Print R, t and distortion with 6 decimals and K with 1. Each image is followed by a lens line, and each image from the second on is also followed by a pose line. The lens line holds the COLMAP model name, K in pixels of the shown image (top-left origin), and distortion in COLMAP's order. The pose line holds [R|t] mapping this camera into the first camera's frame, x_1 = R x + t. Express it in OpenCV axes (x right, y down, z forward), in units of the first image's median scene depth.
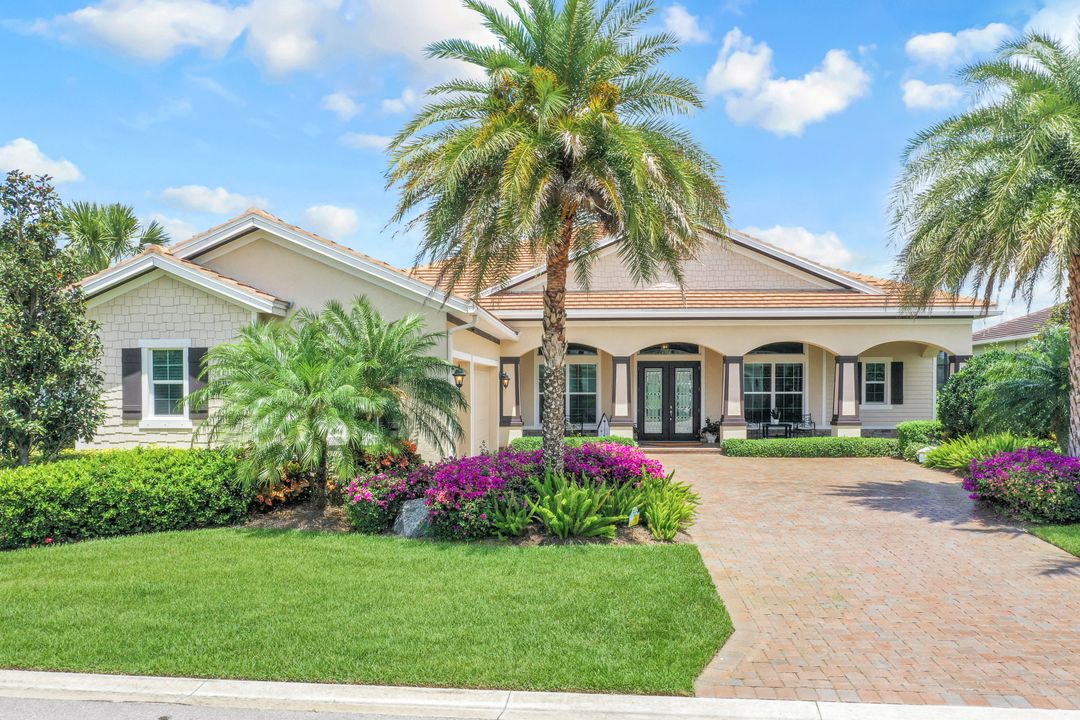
lens RADIAL K [[895.1, 0, 540.0], [0, 895.1, 360.0], [0, 0, 1]] dist [-0.011685, -0.000462]
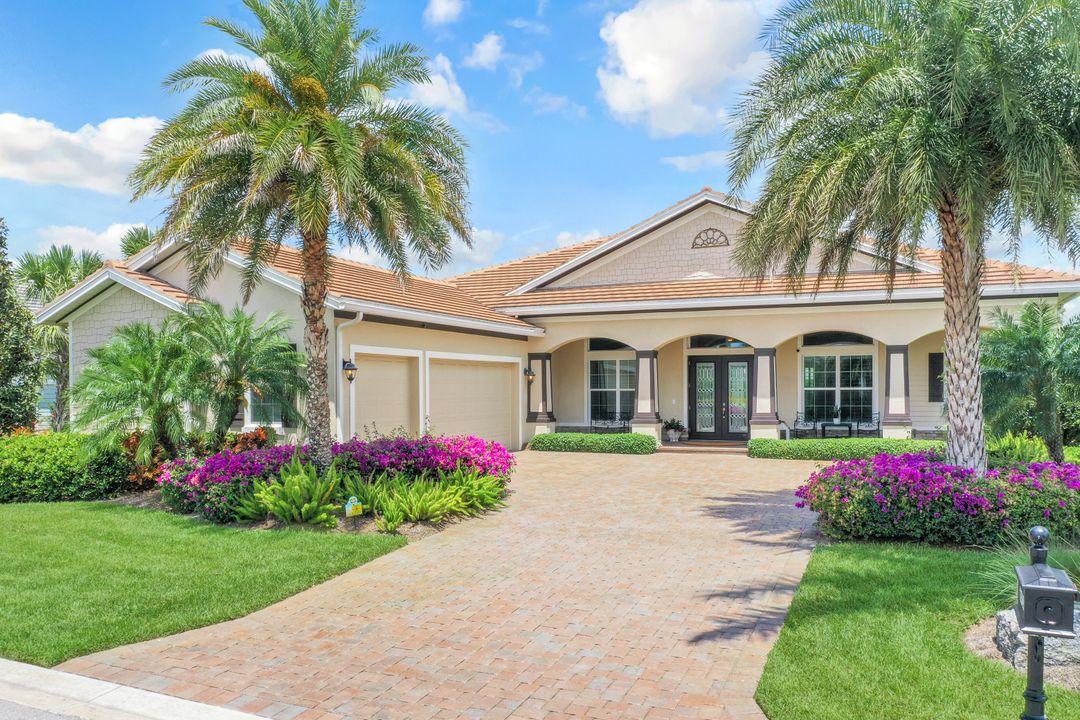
lens RADIAL K [[884.5, 0, 543.5], [0, 884.5, 377.1], [0, 0, 1]] dist [-0.019514, 0.000280]
pose [[0.937857, -0.007552, -0.346940, 0.327179], [0.012989, 0.999827, 0.013348, 0.010480], [0.346779, -0.017024, 0.937792, 0.077515]]
